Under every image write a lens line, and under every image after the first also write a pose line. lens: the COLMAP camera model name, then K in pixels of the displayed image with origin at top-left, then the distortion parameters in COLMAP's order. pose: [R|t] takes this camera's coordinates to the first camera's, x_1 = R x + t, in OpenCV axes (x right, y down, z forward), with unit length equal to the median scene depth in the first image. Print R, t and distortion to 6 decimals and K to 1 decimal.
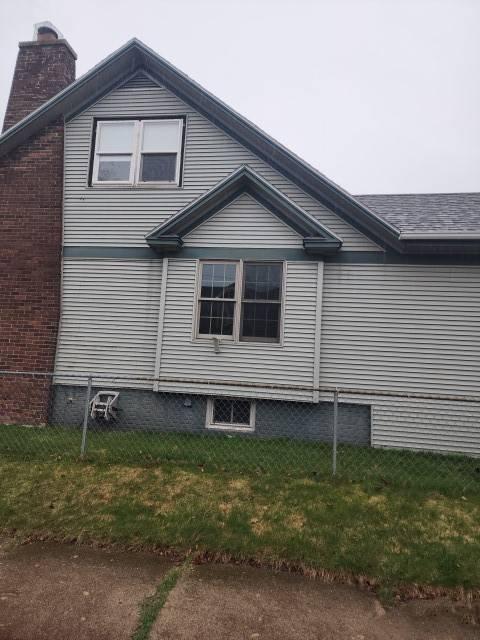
lens RADIAL K [[431.8, 0, 240.0], [0, 431.8, 320.0], [0, 0, 1]] dist [0.055123, -0.058554]
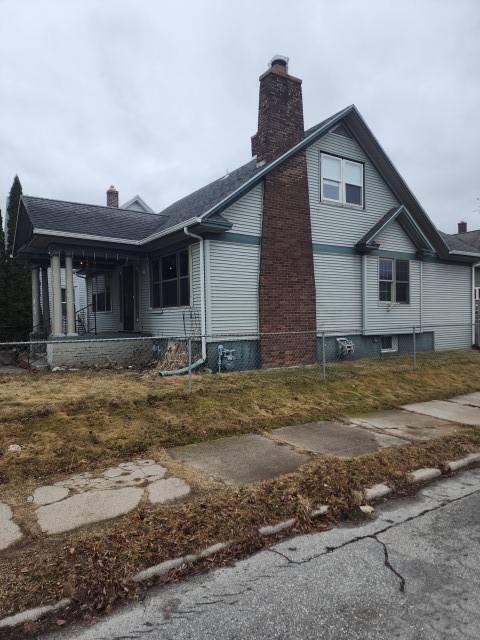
lens RADIAL K [[431.8, 0, 240.0], [0, 431.8, 320.0], [0, 0, 1]] dist [0.055123, -0.058554]
pose [[0.737494, -0.072760, 0.671422, -1.578102], [-0.022535, 0.990975, 0.132141, -0.102844], [-0.674977, -0.112584, 0.729199, 0.088235]]
